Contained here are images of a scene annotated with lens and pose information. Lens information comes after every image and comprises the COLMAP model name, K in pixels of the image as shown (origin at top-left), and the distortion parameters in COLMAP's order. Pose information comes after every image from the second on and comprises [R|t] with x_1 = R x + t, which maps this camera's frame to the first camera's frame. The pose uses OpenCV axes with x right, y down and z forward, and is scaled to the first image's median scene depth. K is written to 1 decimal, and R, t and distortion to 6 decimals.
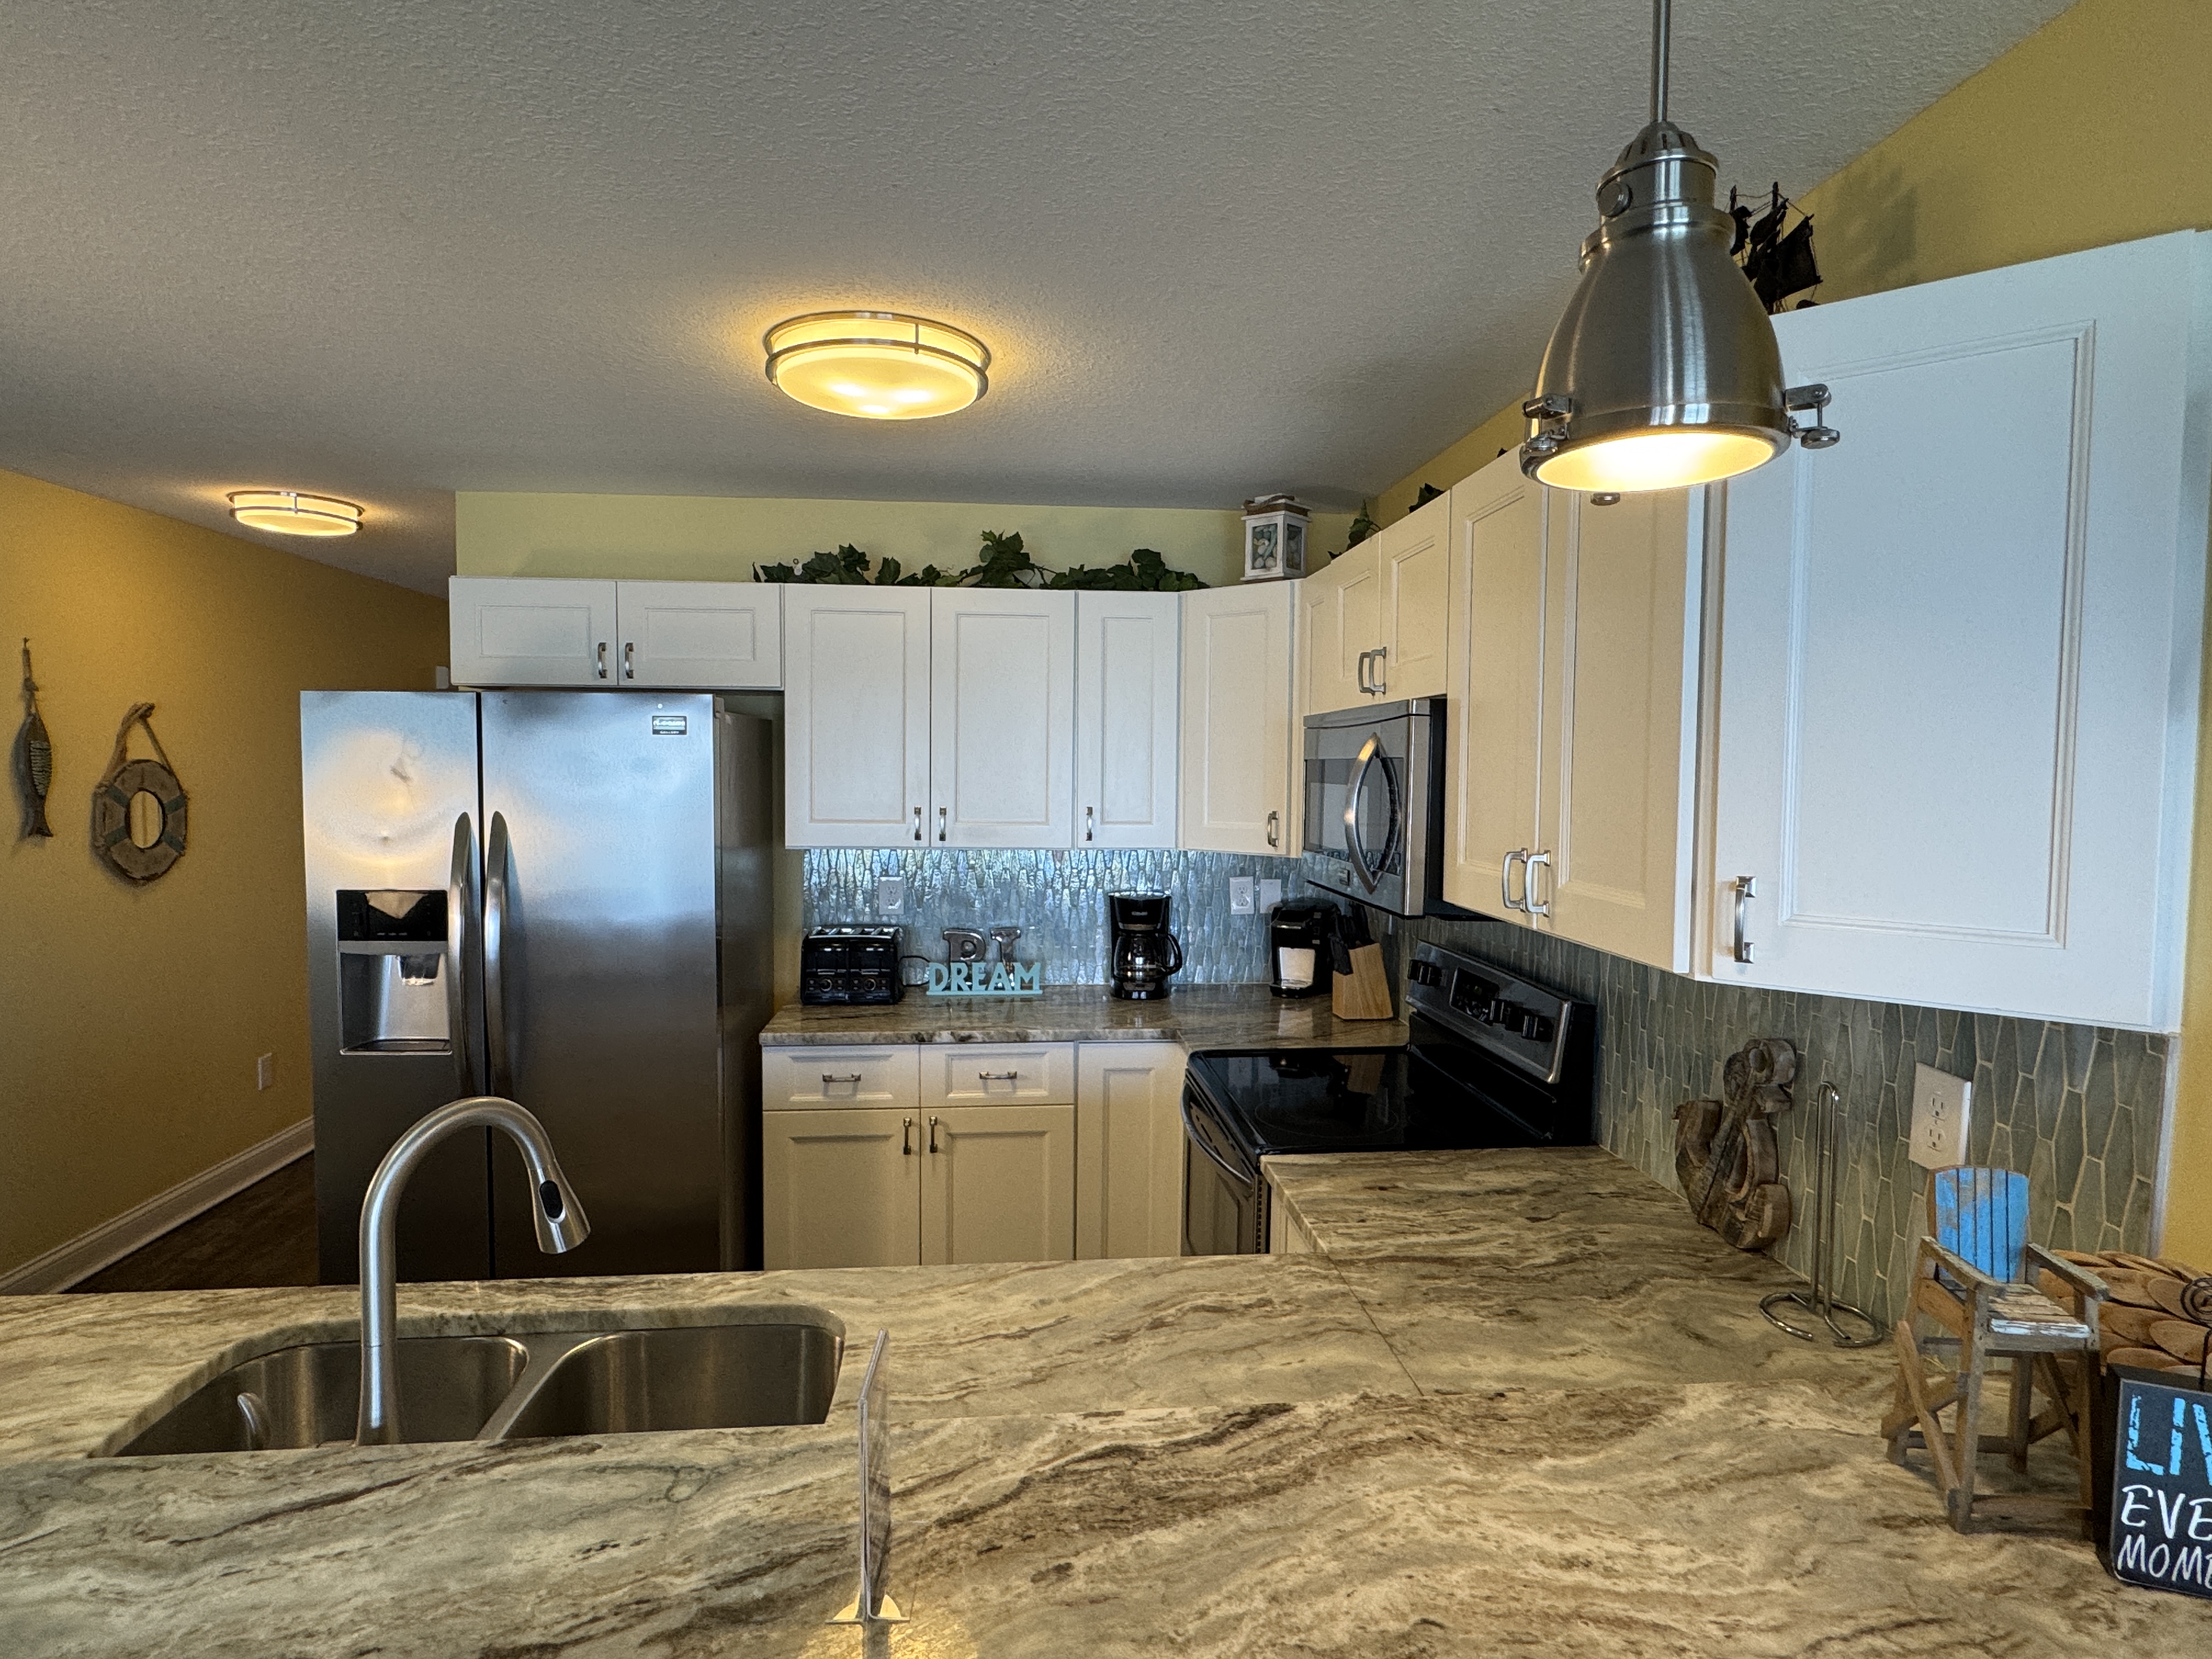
lens RADIAL K [[1179.3, 0, 1106.0], [0, 1179.3, 829.5], [0, 0, 1]] dist [-0.002669, 0.000971]
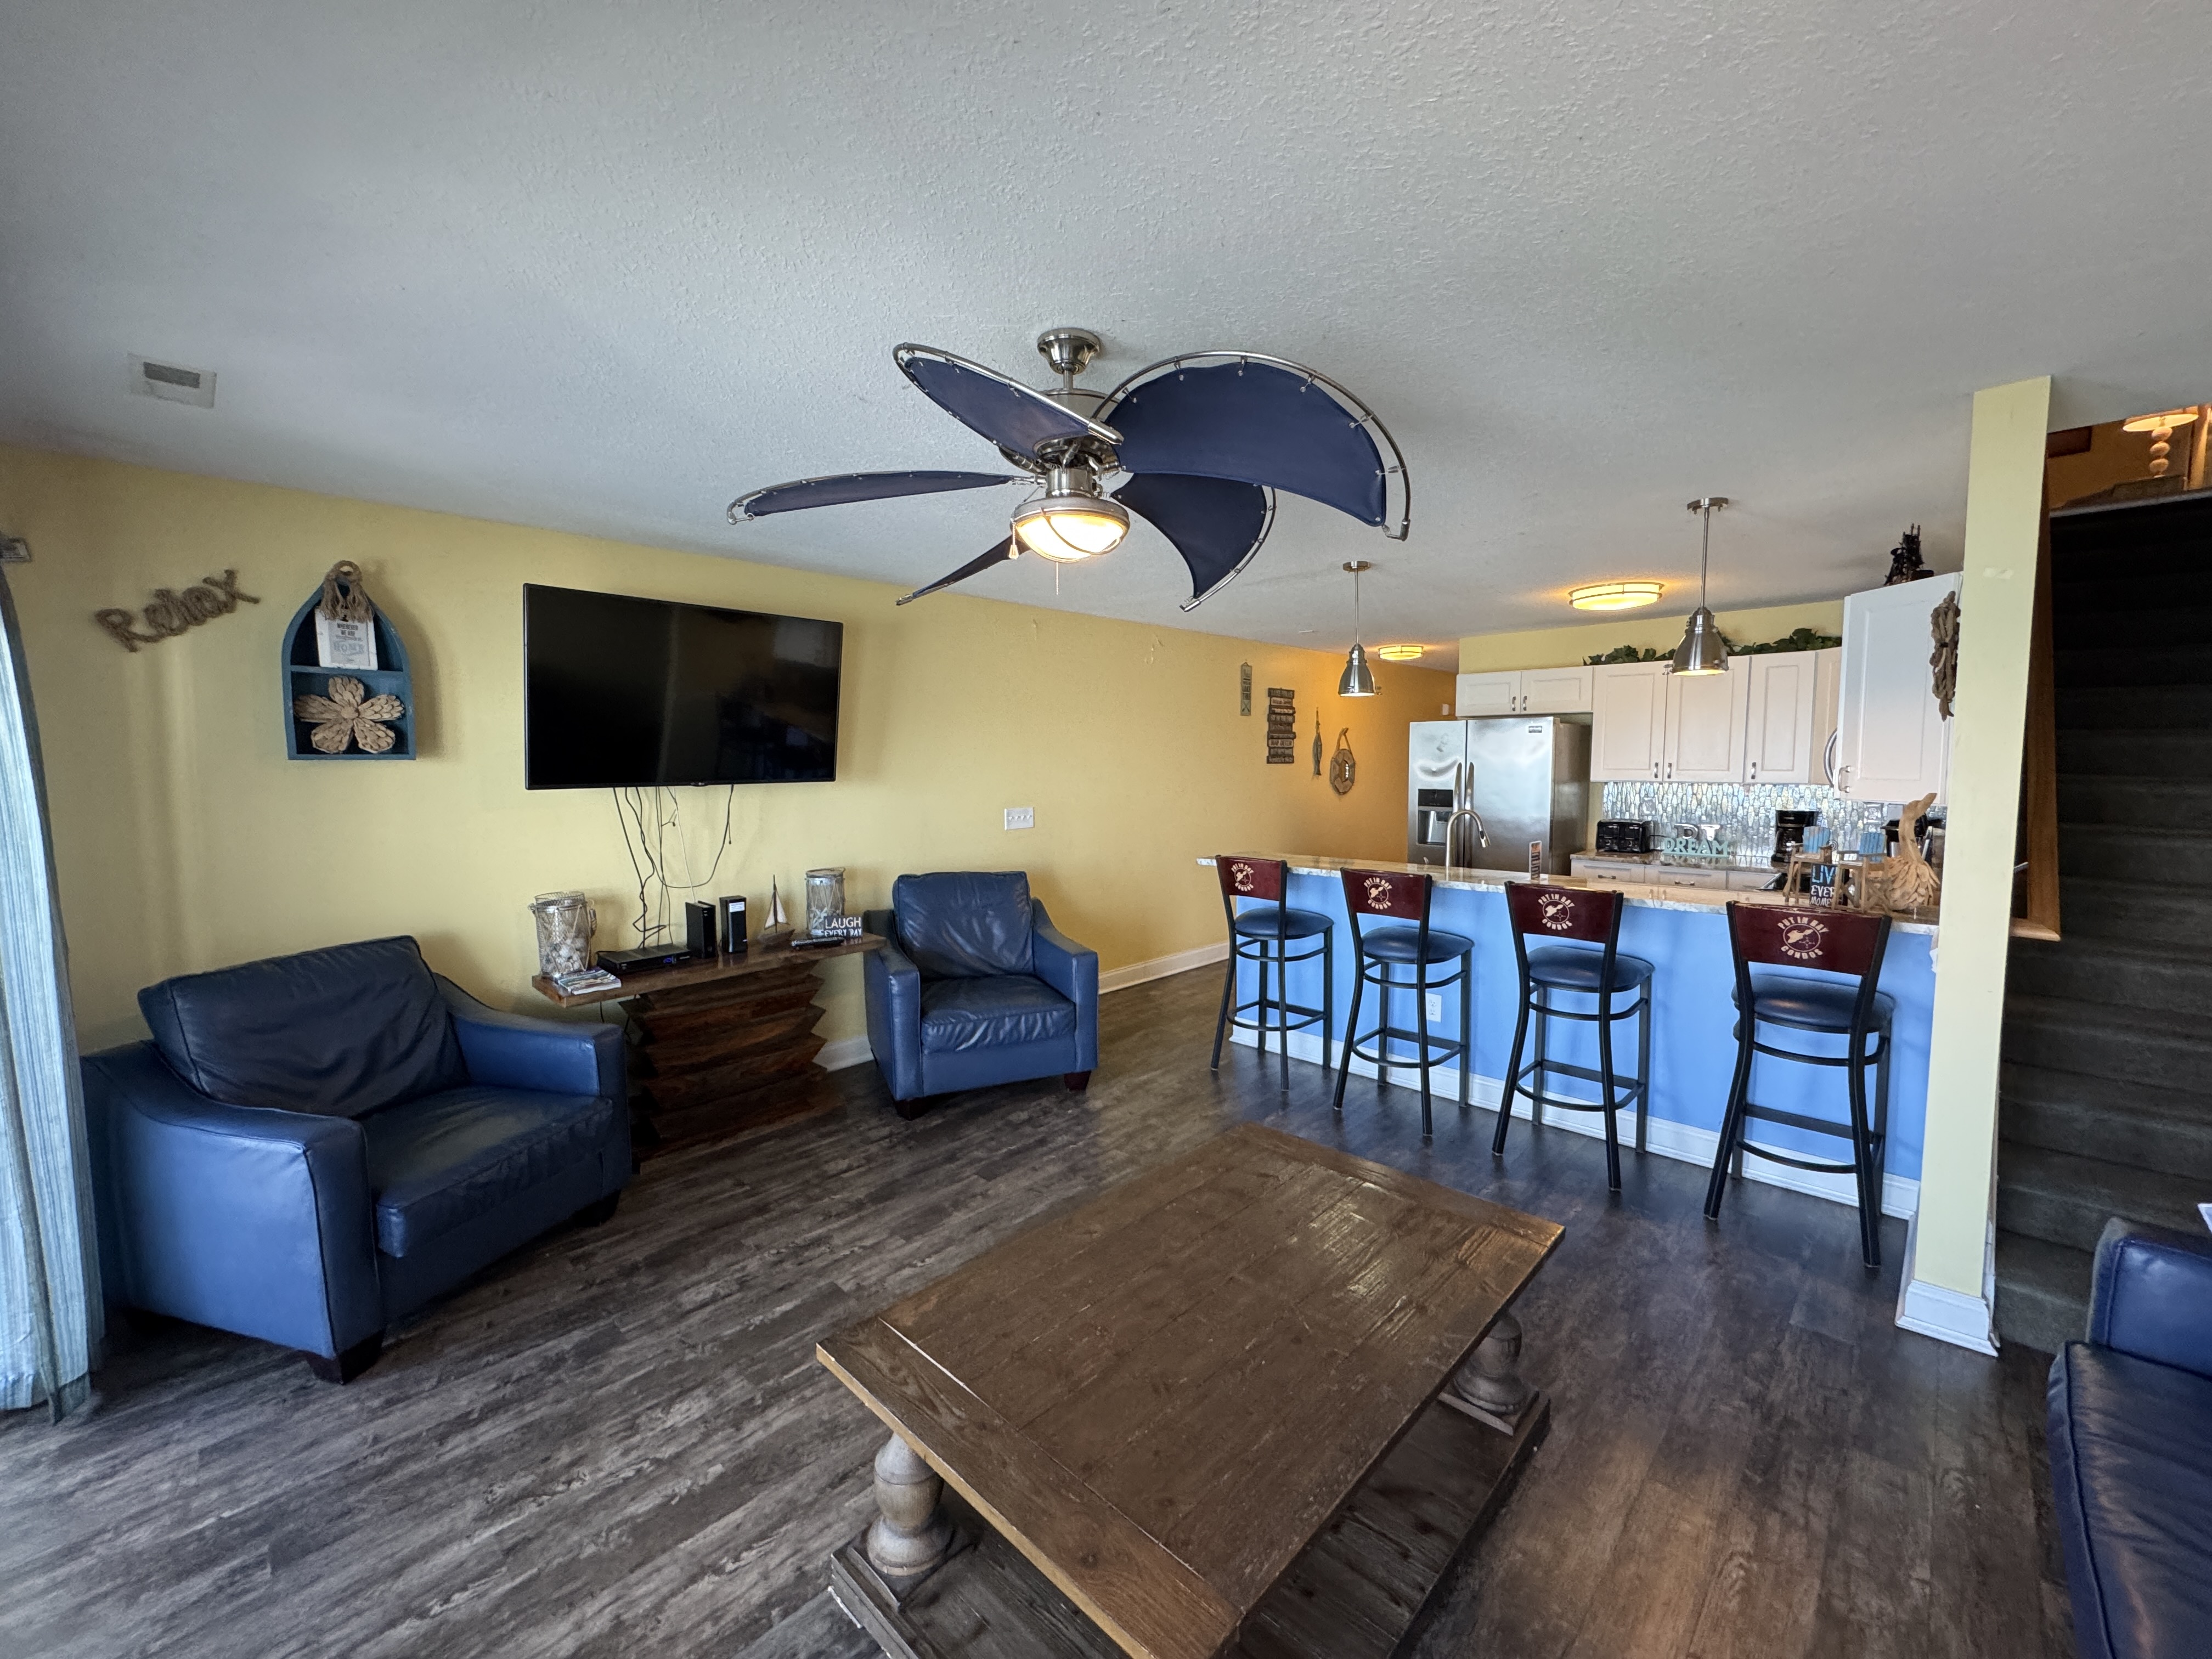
lens RADIAL K [[887.4, 0, 1106.0], [0, 887.4, 829.5], [0, 0, 1]] dist [0.002861, 0.000095]
pose [[0.652012, 0.050713, -0.756511, 0.535596], [-0.033117, 0.998713, 0.038407, 0.093645], [0.757485, 0.000012, 0.652853, -1.063684]]
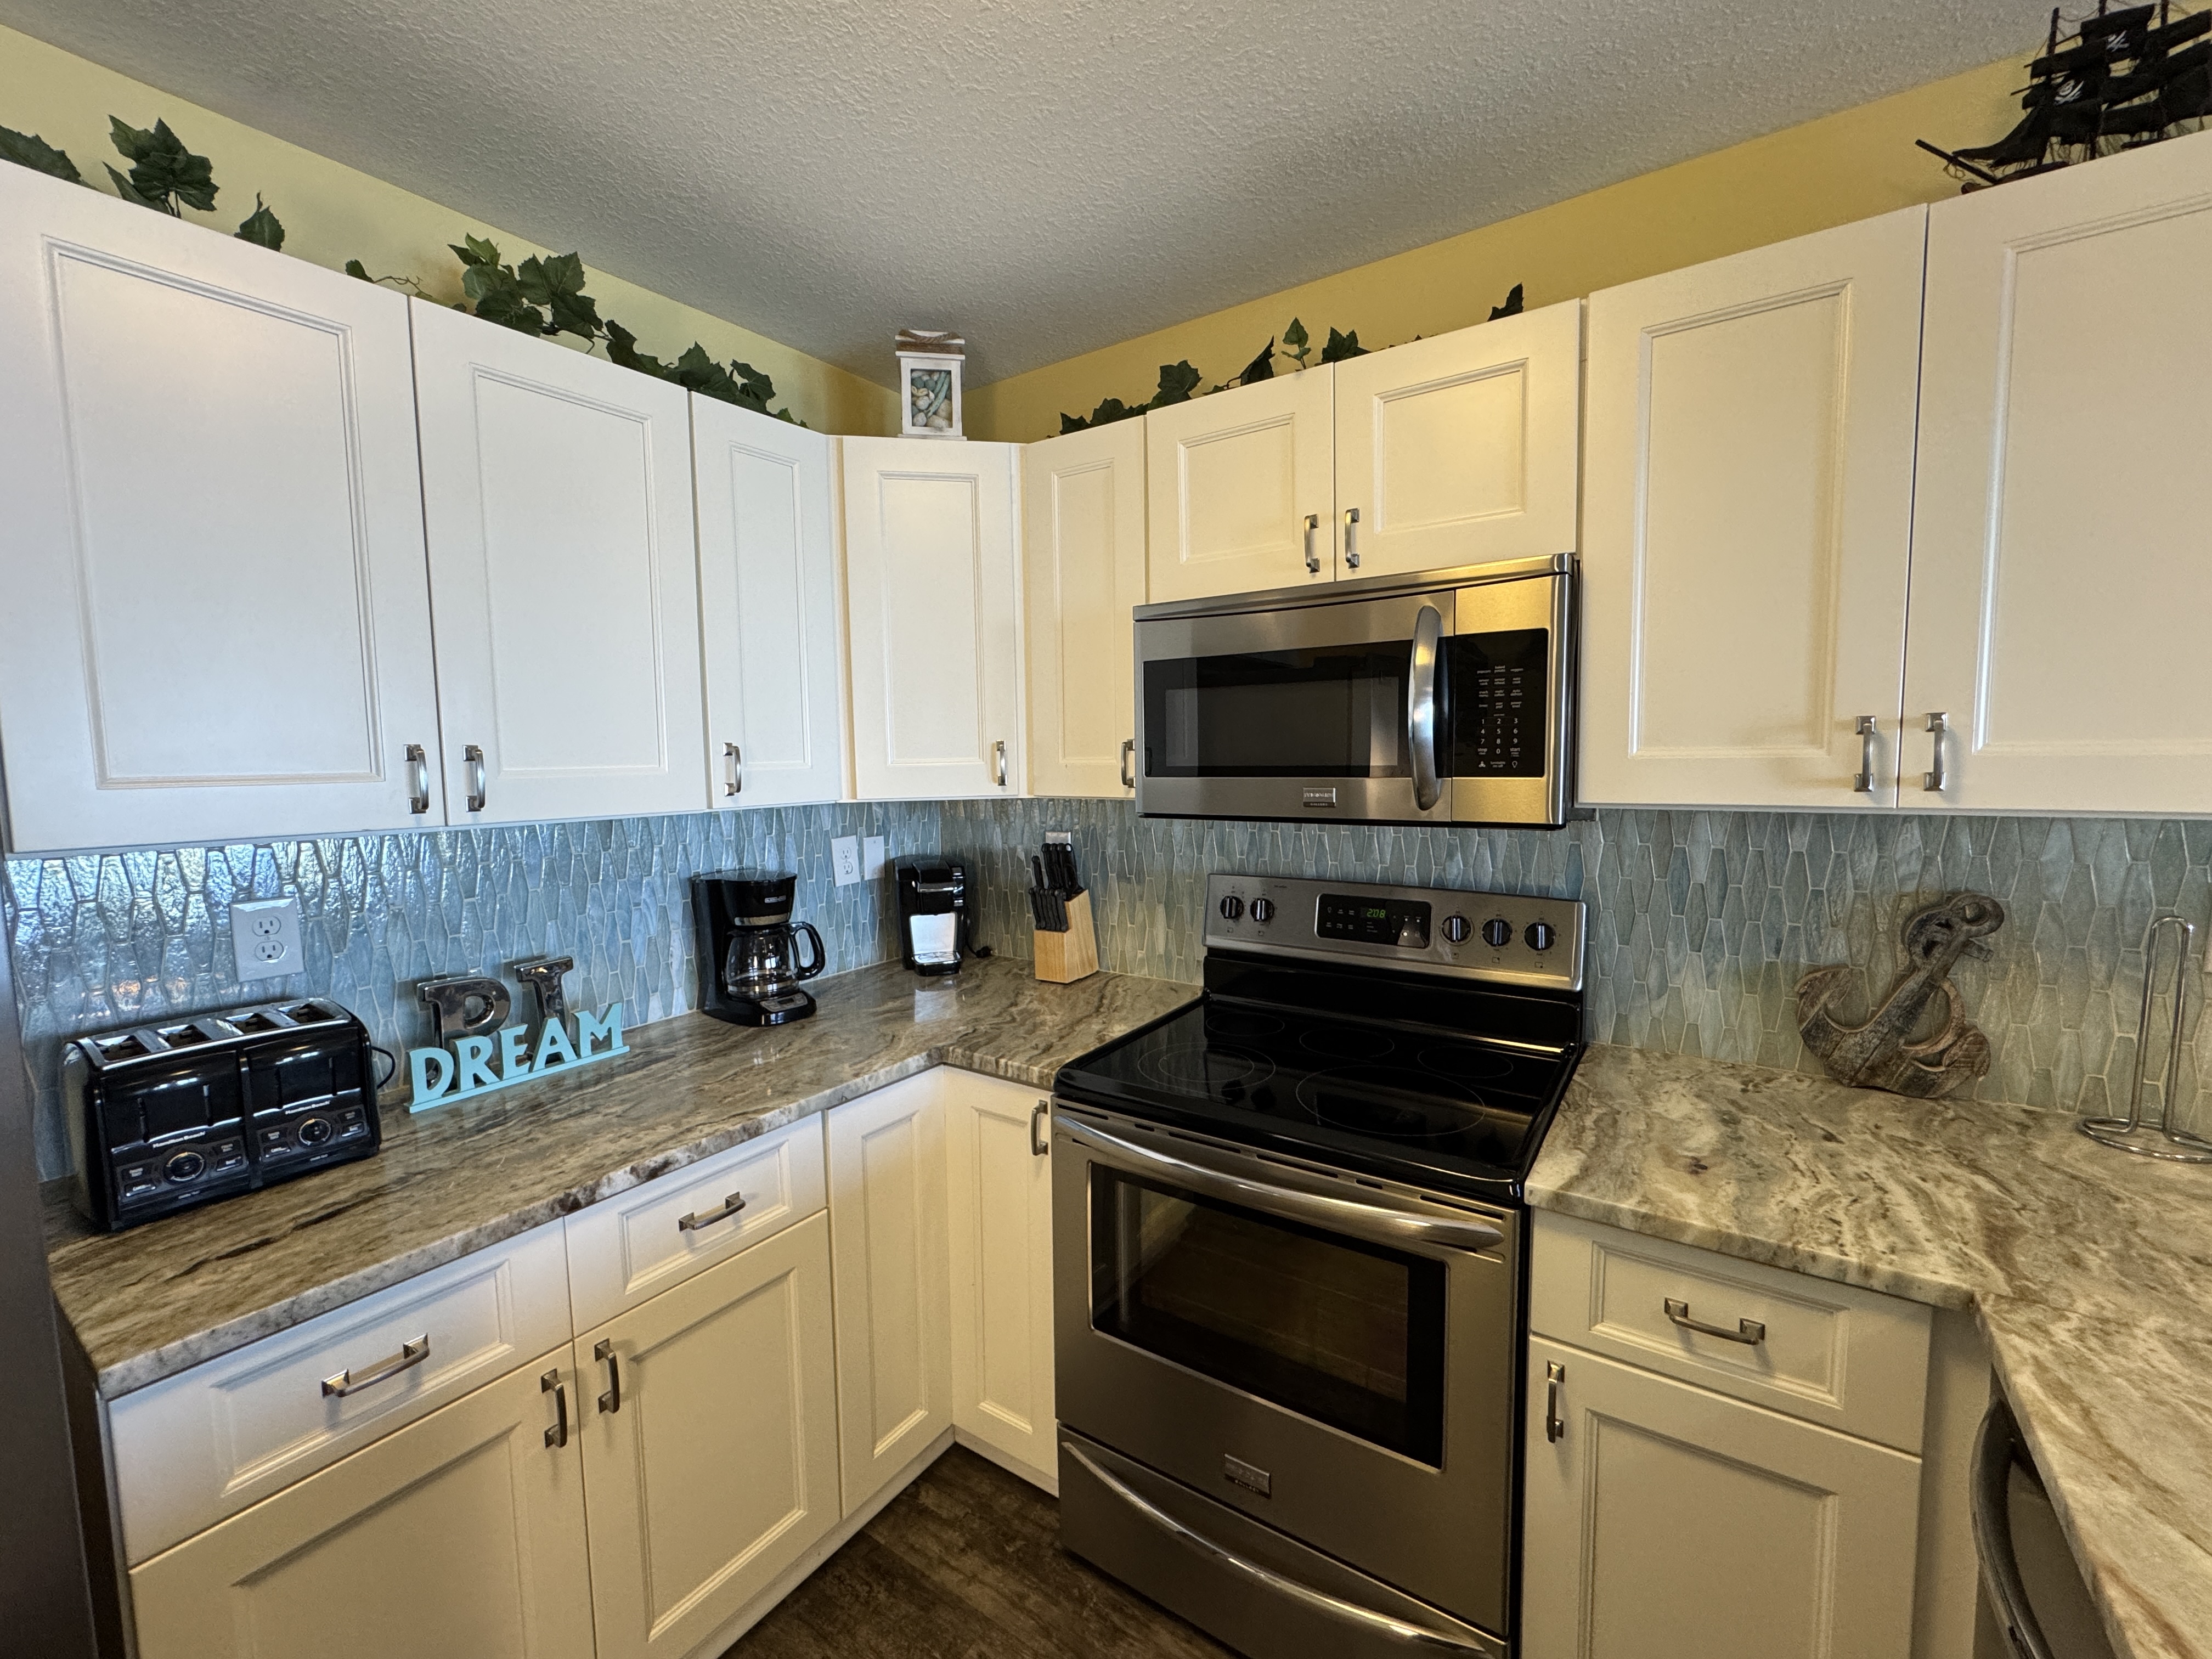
lens RADIAL K [[911.0, 0, 1106.0], [0, 911.0, 829.5], [0, 0, 1]] dist [0.000659, -0.000156]
pose [[0.639019, -0.084322, 0.764555, -0.340022], [0.064913, 0.996339, 0.055630, 0.017403], [-0.766447, 0.014081, 0.642153, 0.675666]]
